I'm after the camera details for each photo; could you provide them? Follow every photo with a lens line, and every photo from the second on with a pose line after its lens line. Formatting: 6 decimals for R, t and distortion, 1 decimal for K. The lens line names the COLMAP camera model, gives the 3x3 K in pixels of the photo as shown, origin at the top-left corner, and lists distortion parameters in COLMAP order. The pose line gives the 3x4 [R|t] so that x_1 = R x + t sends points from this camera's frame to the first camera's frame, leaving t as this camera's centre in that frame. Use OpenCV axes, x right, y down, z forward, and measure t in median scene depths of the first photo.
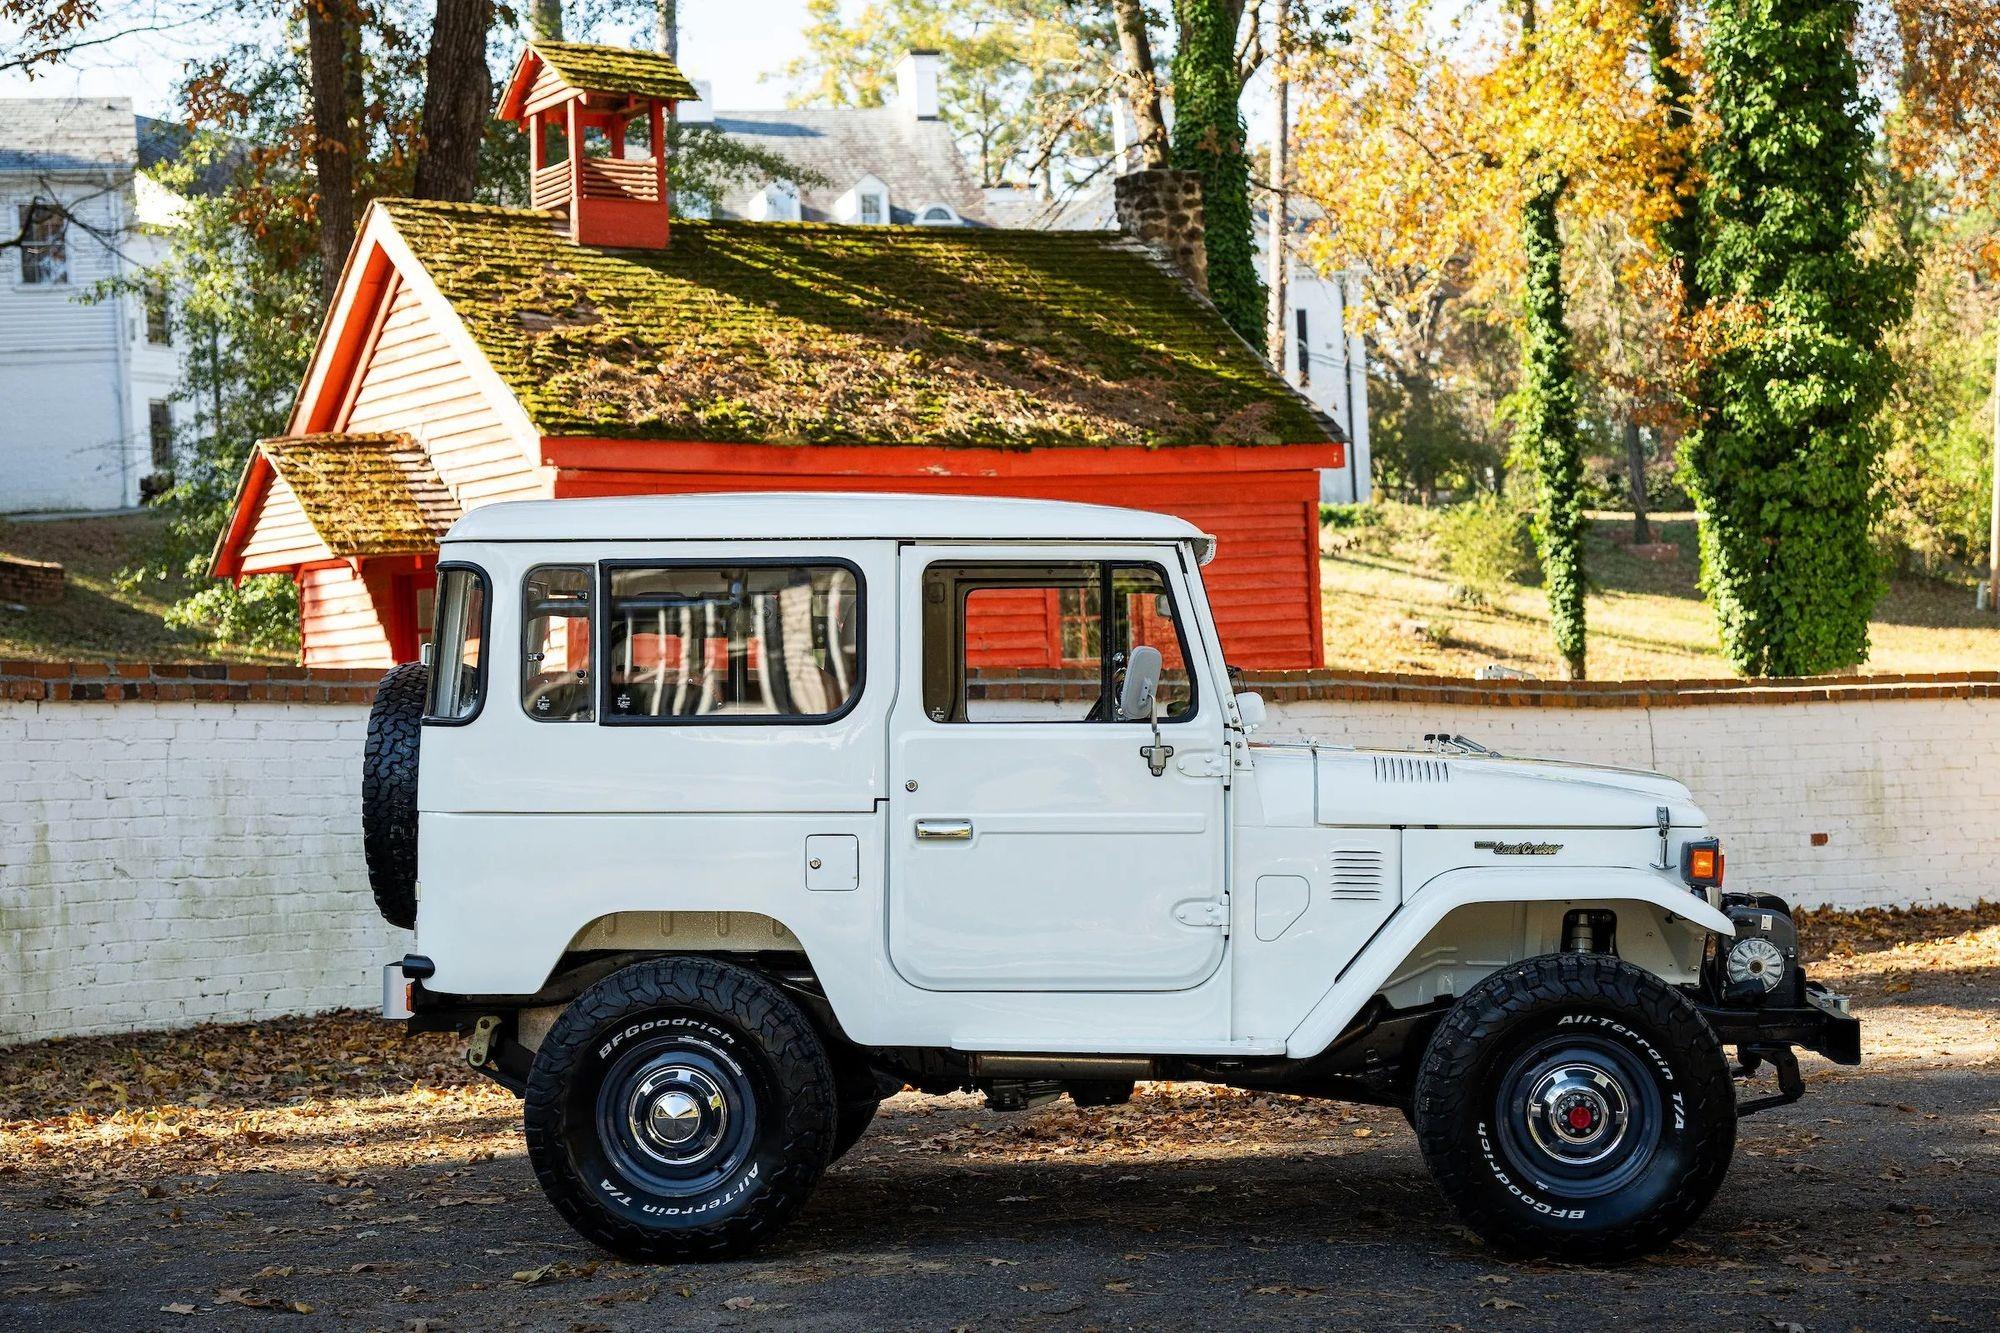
lens RADIAL K [[3301.8, 0, 990.5], [0, 3301.8, 666.7], [0, 0, 1]] dist [0.012830, 0.031173]
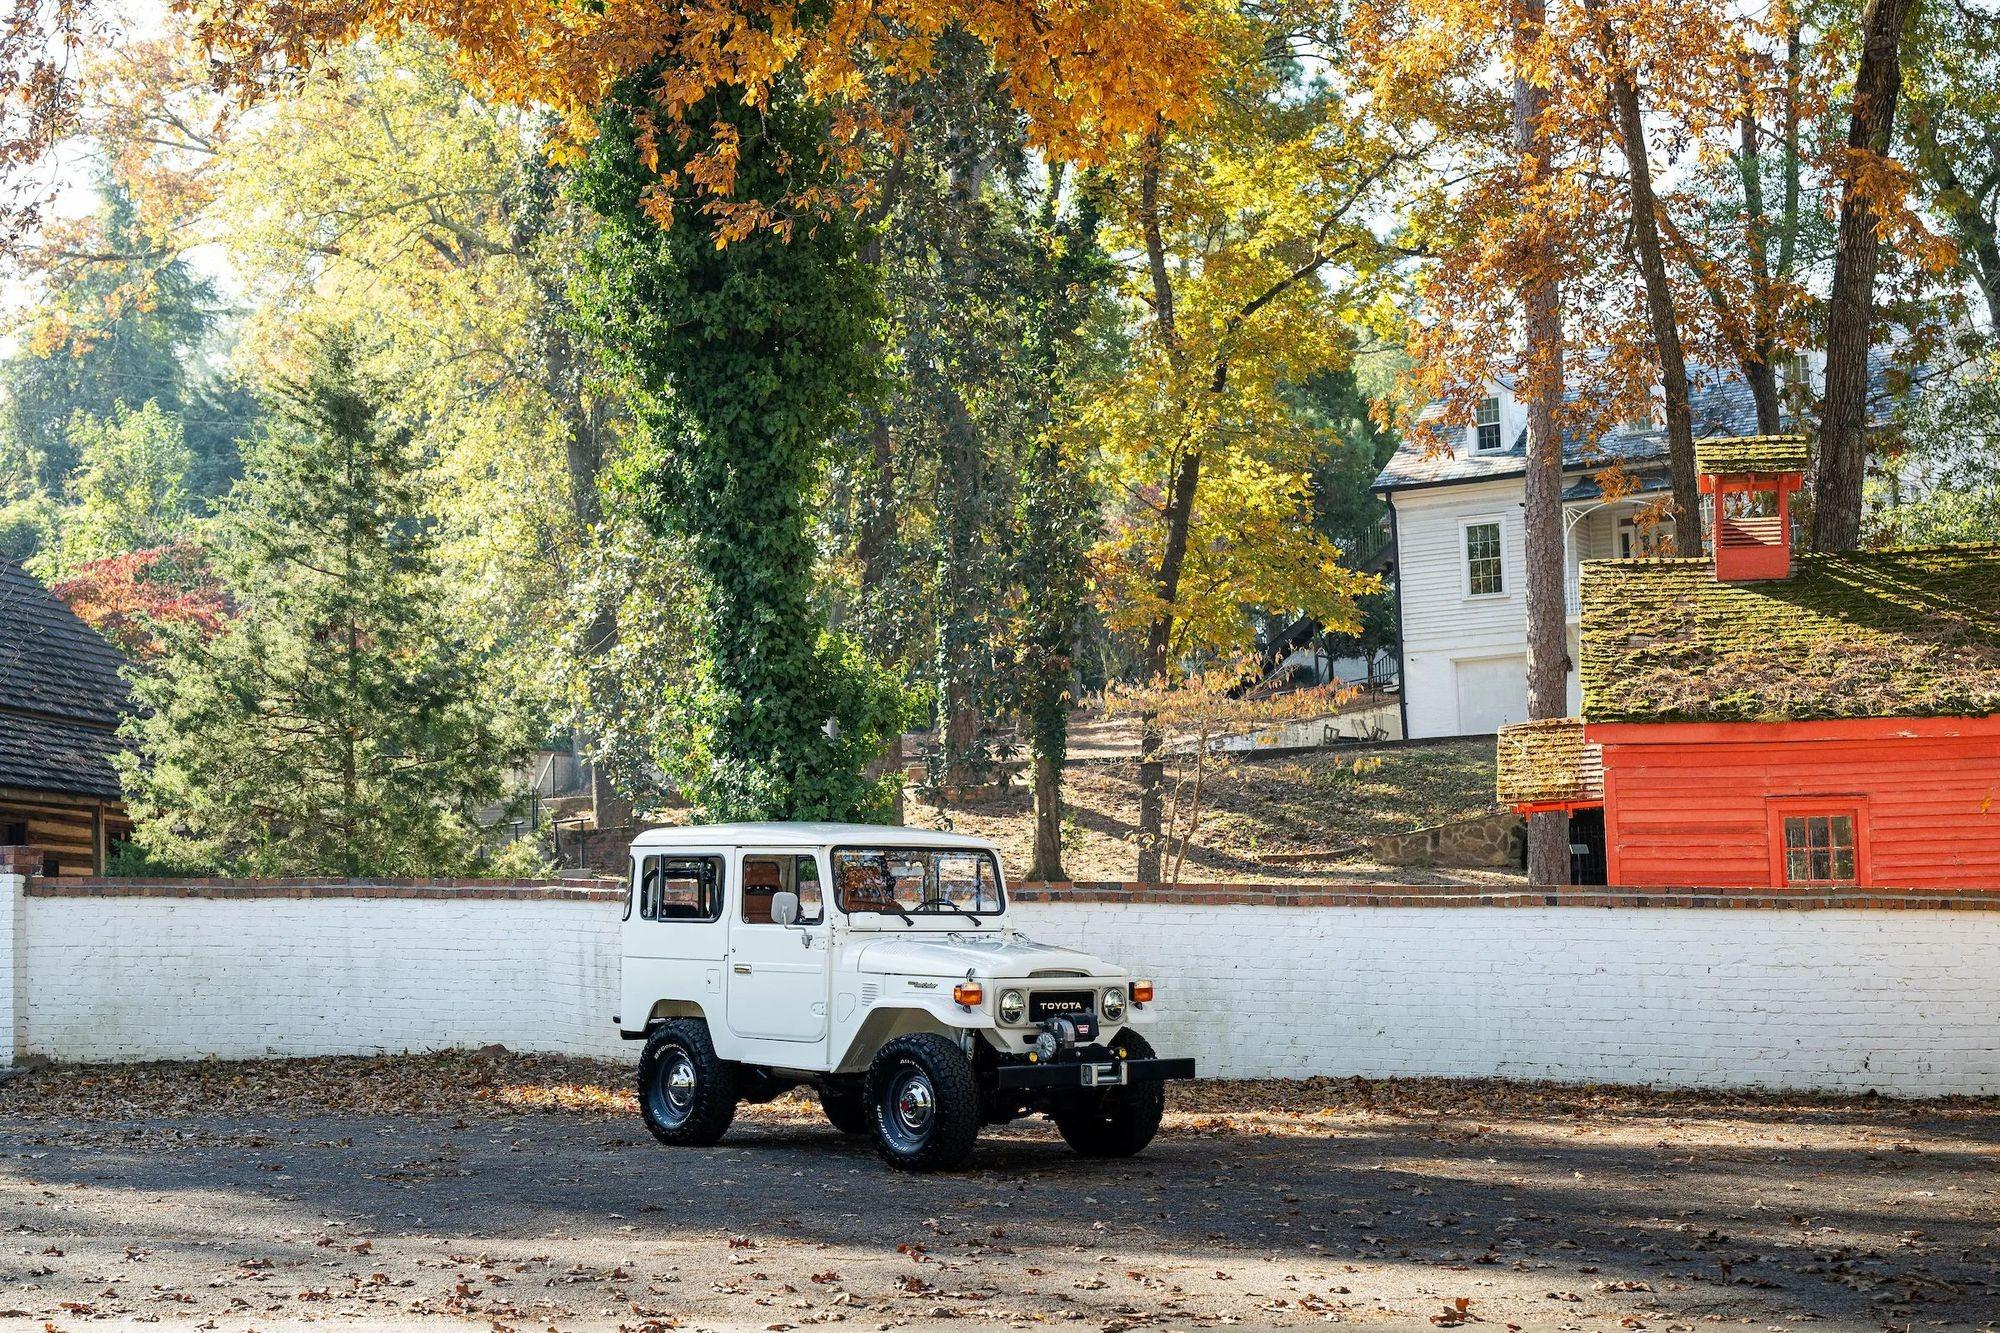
lens RADIAL K [[2977.4, 0, 1000.2], [0, 2977.4, 670.7], [0, 0, 1]] dist [-0.000687, -0.044636]
pose [[0.705512, -0.041739, -0.707467, 0.814259], [0.001074, 0.998326, -0.057827, -0.020076], [0.708697, 0.040038, 0.704376, -0.189803]]
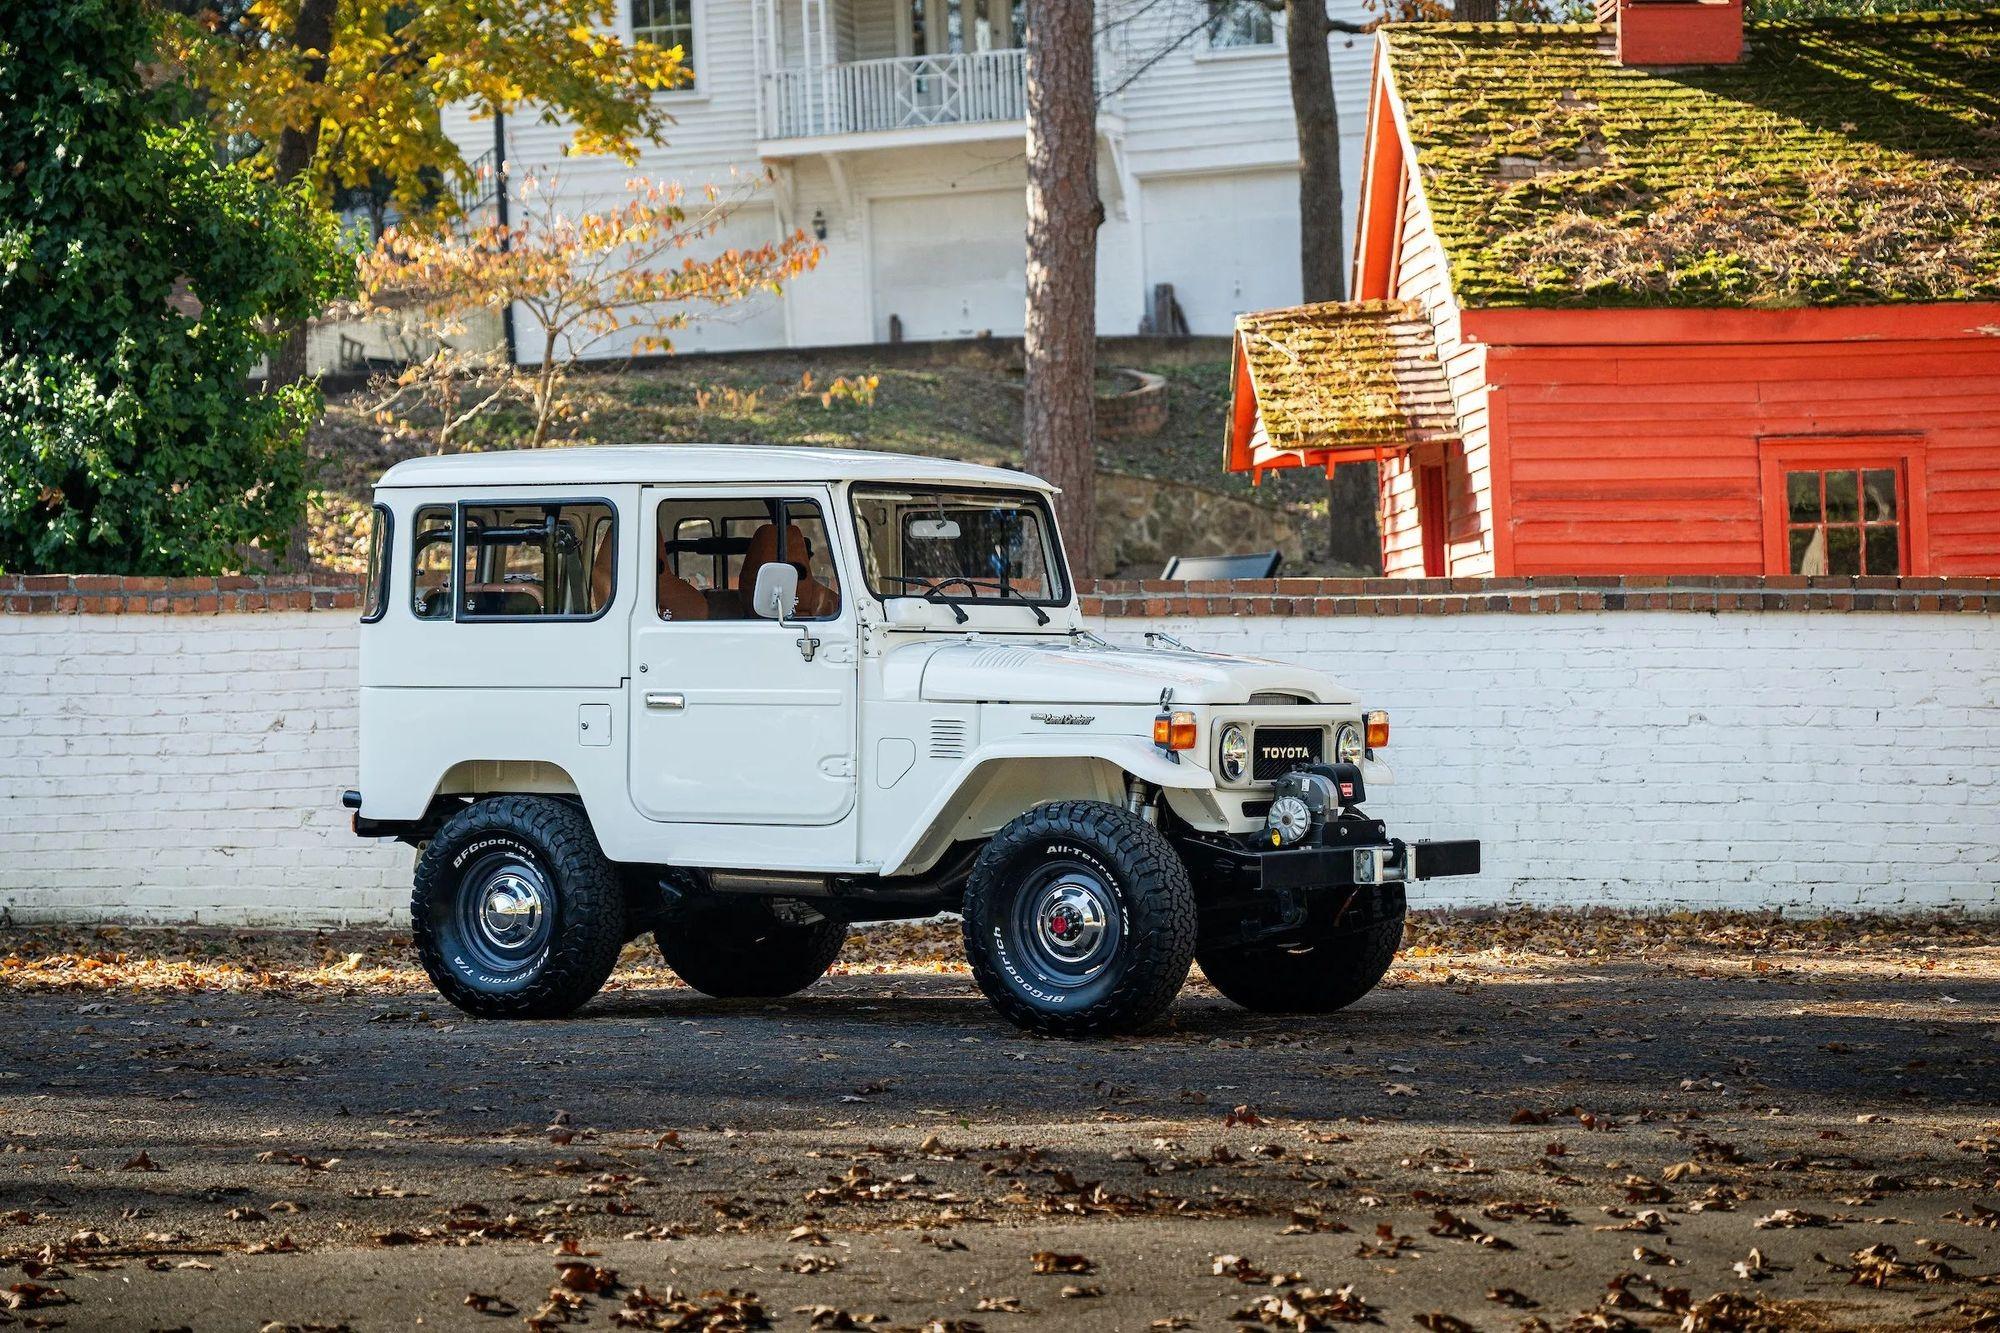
lens RADIAL K [[5695.8, 0, 997.8], [0, 5695.8, 669.1], [0, 0, 1]] dist [0.105621, -0.945398]
pose [[0.879724, 0.004227, -0.475465, 0.597732], [0.004006, 0.999859, 0.016302, -0.000281], [0.475467, -0.016246, 0.879583, -0.479604]]
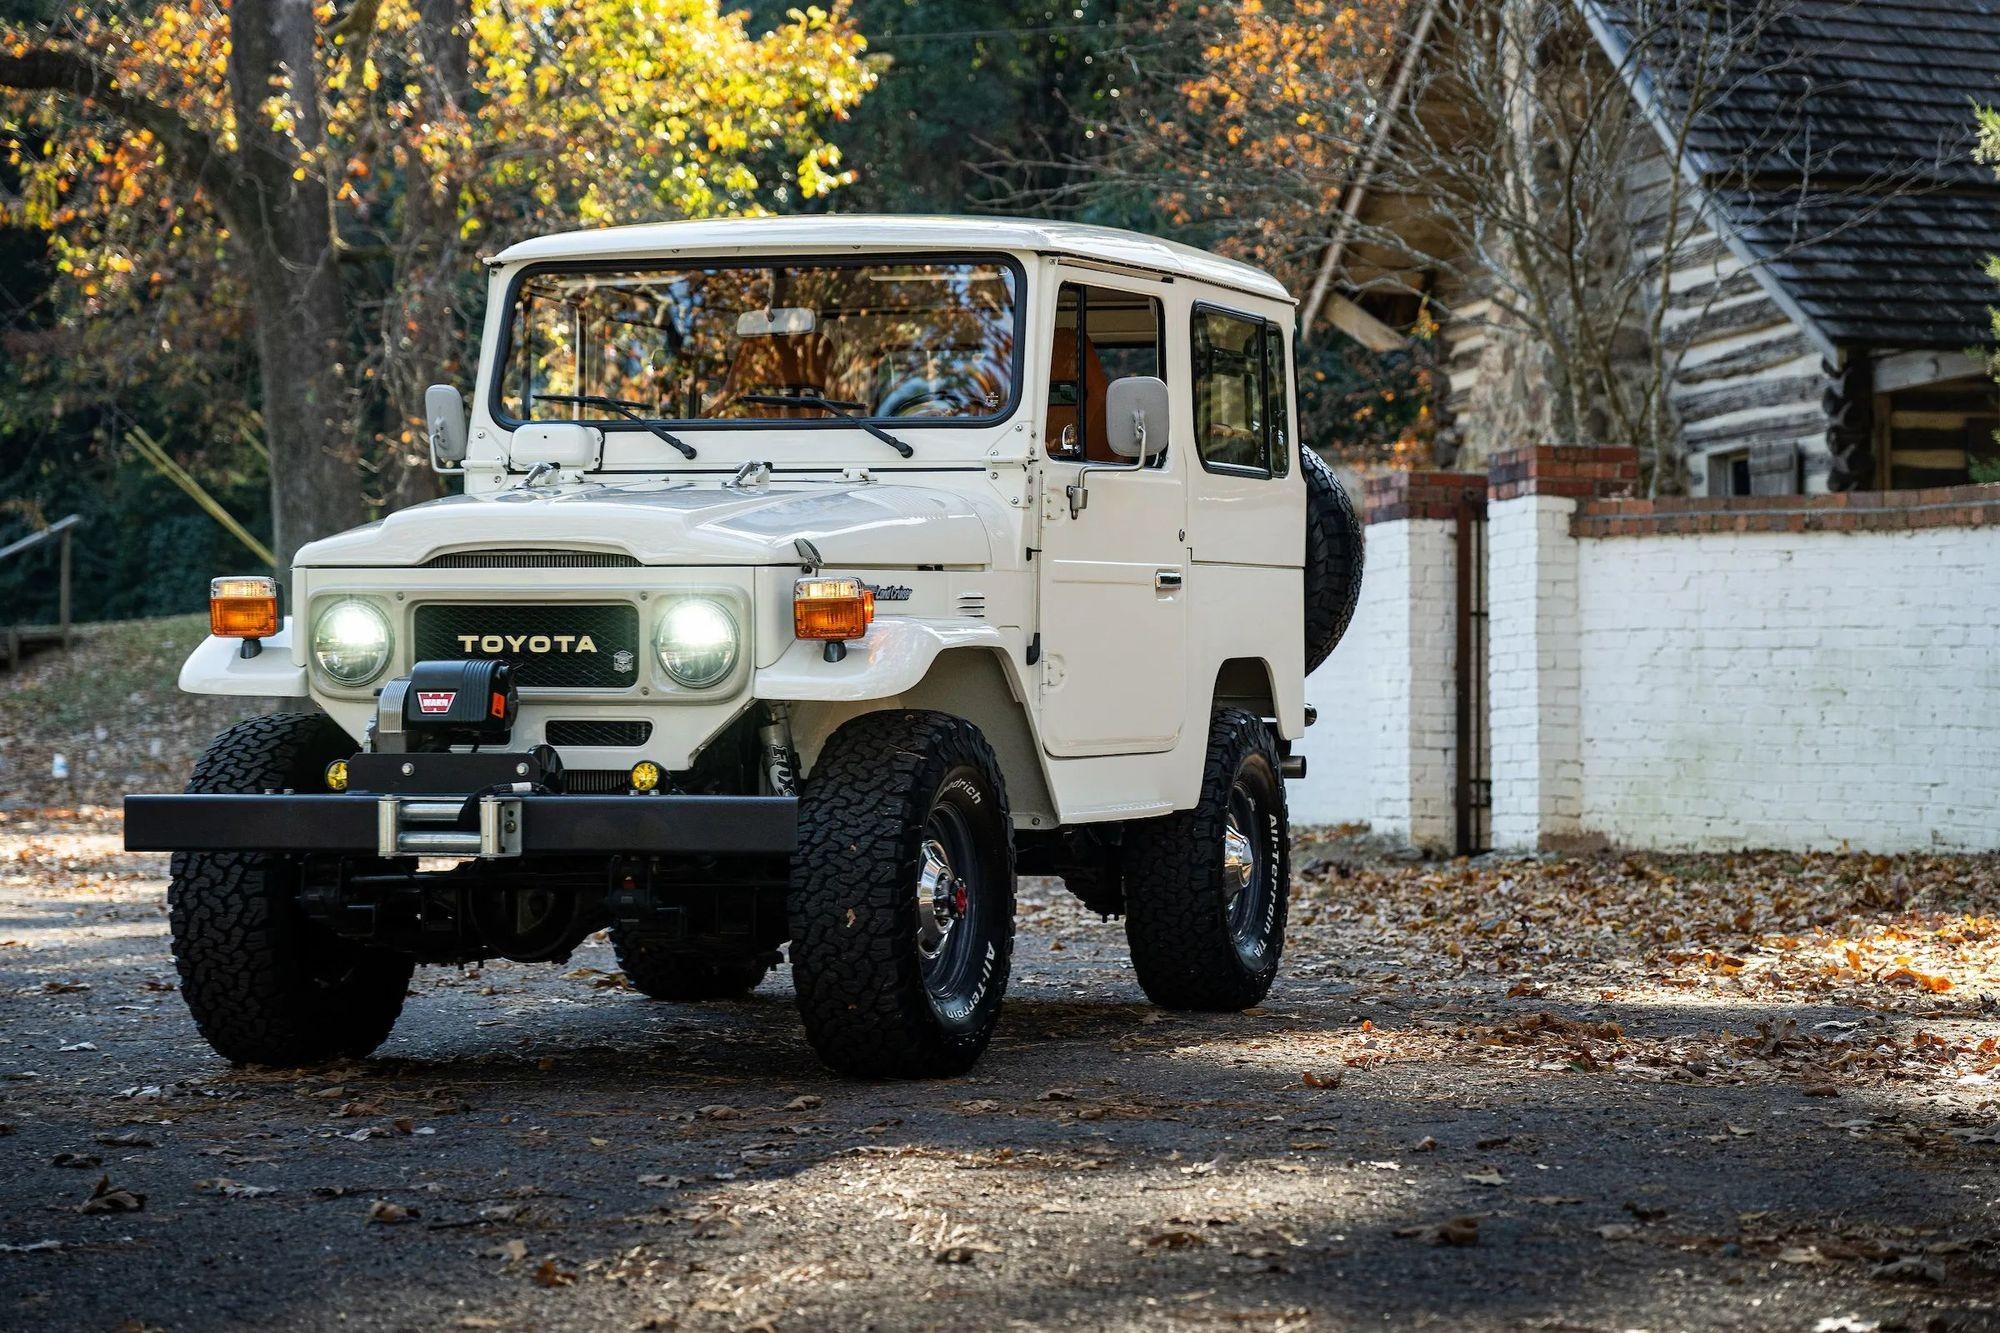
lens RADIAL K [[4680.4, 0, 1036.9], [0, 4680.4, 657.2], [0, 0, 1]] dist [0.079504, -0.261121]
pose [[-0.246899, 0.005910, -0.969023, 0.657606], [0.017767, 0.999841, 0.001571, 0.036680], [0.968878, -0.016828, -0.246965, 0.741714]]
